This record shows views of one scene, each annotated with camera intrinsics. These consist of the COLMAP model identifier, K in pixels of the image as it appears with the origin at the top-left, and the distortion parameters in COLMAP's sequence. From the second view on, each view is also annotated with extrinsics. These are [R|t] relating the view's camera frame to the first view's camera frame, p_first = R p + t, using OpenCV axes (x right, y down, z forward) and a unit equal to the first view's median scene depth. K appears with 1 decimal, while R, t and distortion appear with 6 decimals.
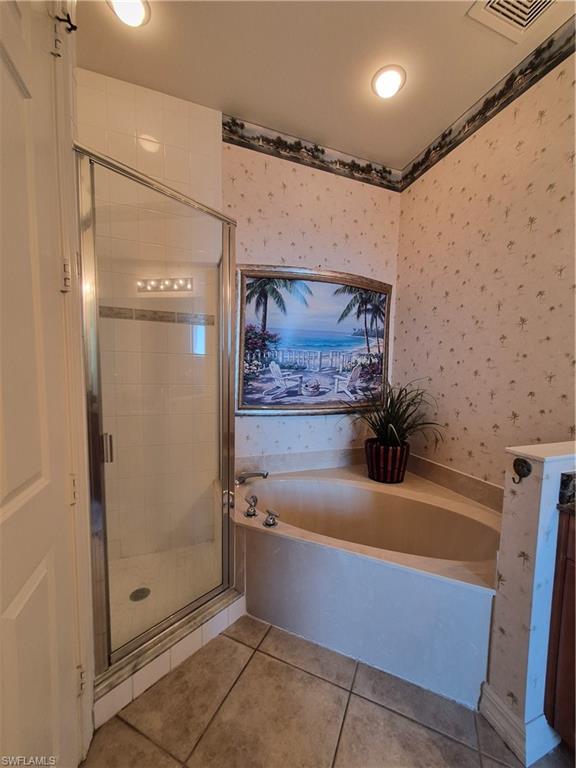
lens RADIAL K [[300.1, 0, 296.6], [0, 300.1, 394.7], [0, 0, 1]] dist [0.007904, 0.000369]
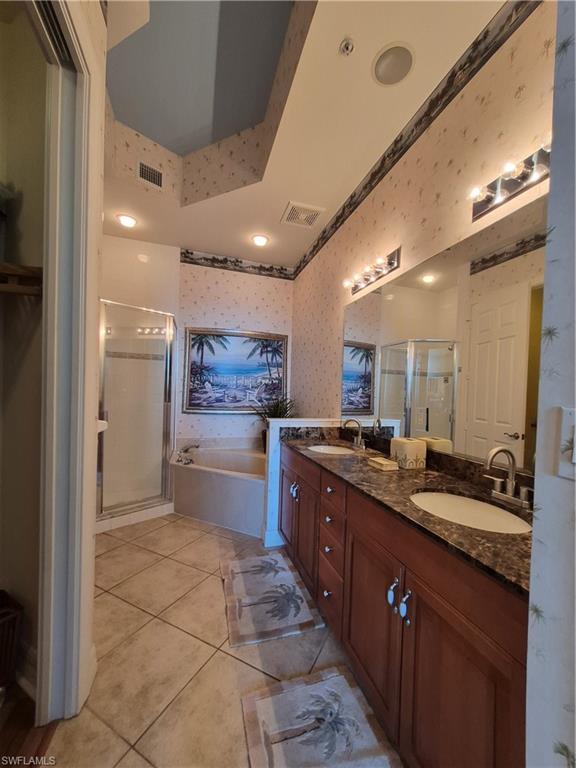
lens RADIAL K [[300.1, 0, 296.6], [0, 300.1, 394.7], [0, 0, 1]] dist [0.007904, 0.000369]
pose [[0.999000, 0.009051, -0.043776, 0.483729], [-0.012142, 0.997411, -0.070880, 0.075146], [0.043021, 0.071341, 0.996524, -0.649780]]
